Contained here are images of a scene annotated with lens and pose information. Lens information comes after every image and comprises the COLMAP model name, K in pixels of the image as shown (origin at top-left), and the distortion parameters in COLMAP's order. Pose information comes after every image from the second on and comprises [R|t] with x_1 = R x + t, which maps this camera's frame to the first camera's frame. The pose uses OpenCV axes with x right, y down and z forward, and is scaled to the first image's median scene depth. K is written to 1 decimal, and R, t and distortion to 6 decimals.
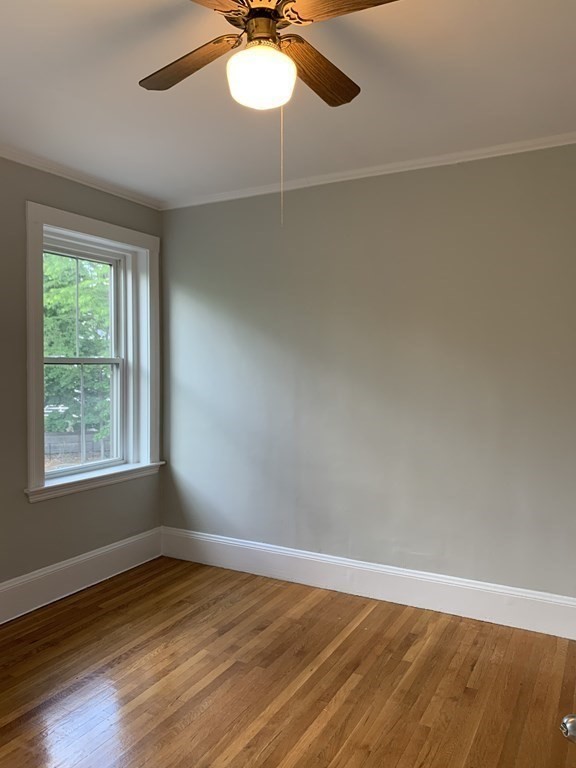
lens RADIAL K [[586.9, 0, 285.3], [0, 586.9, 384.4], [0, 0, 1]] dist [0.006162, -0.014110]
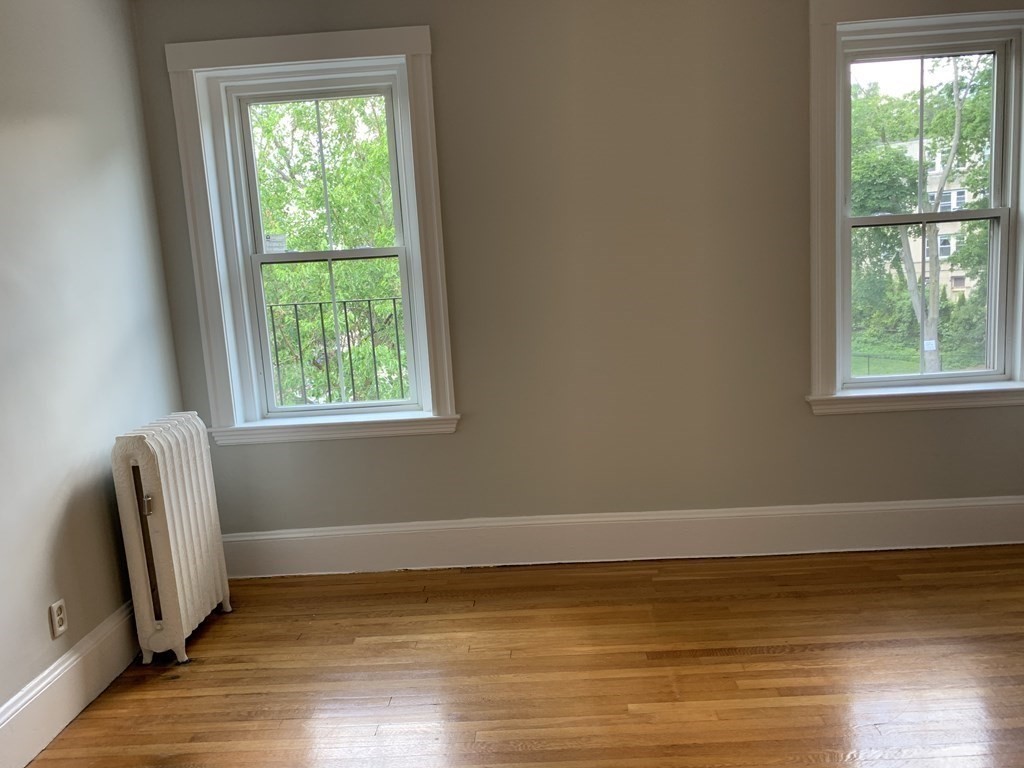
lens RADIAL K [[782.2, 0, 515.8], [0, 782.2, 386.4], [0, 0, 1]] dist [0.047453, -0.066041]
pose [[0.458849, 0.101311, -0.882719, 0.275611], [0.028639, 0.991276, 0.128657, 0.023221], [0.888052, -0.084315, 0.451945, 0.196207]]
